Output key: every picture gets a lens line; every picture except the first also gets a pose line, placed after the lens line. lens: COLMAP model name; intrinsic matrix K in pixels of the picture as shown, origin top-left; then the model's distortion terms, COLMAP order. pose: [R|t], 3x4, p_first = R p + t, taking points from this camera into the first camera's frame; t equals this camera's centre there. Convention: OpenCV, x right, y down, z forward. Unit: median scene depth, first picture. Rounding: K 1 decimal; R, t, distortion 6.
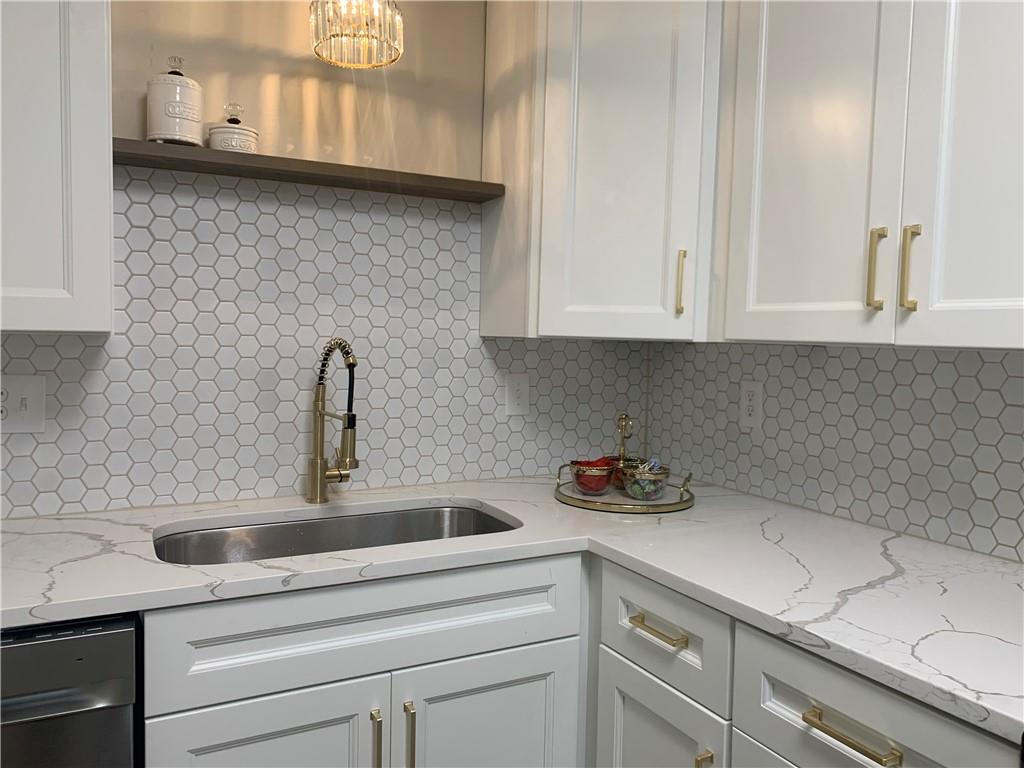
lens RADIAL K [[781.0, 0, 505.8], [0, 781.0, 377.2], [0, 0, 1]] dist [0.054309, -0.079523]
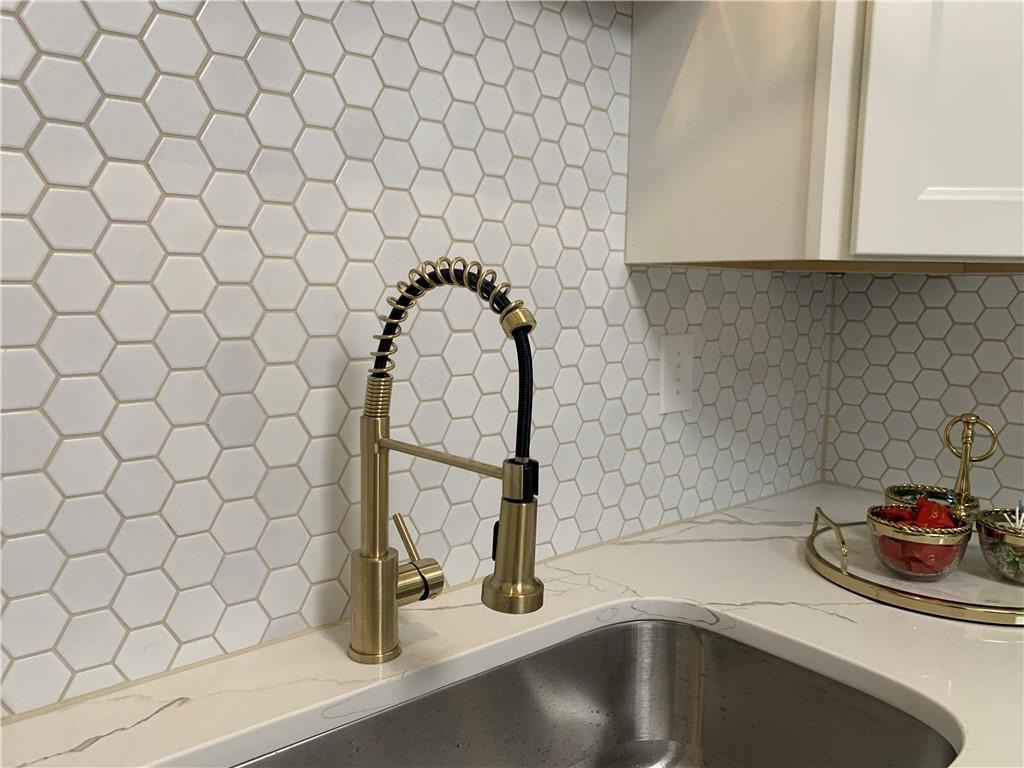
lens RADIAL K [[824.6, 0, 512.0], [0, 824.6, 384.0], [0, 0, 1]] dist [0.018961, 0.002548]
pose [[0.979951, -0.032111, 0.196634, -0.244511], [0.018998, 0.997490, 0.068216, -0.013891], [-0.198331, -0.063113, 0.978101, 0.547772]]
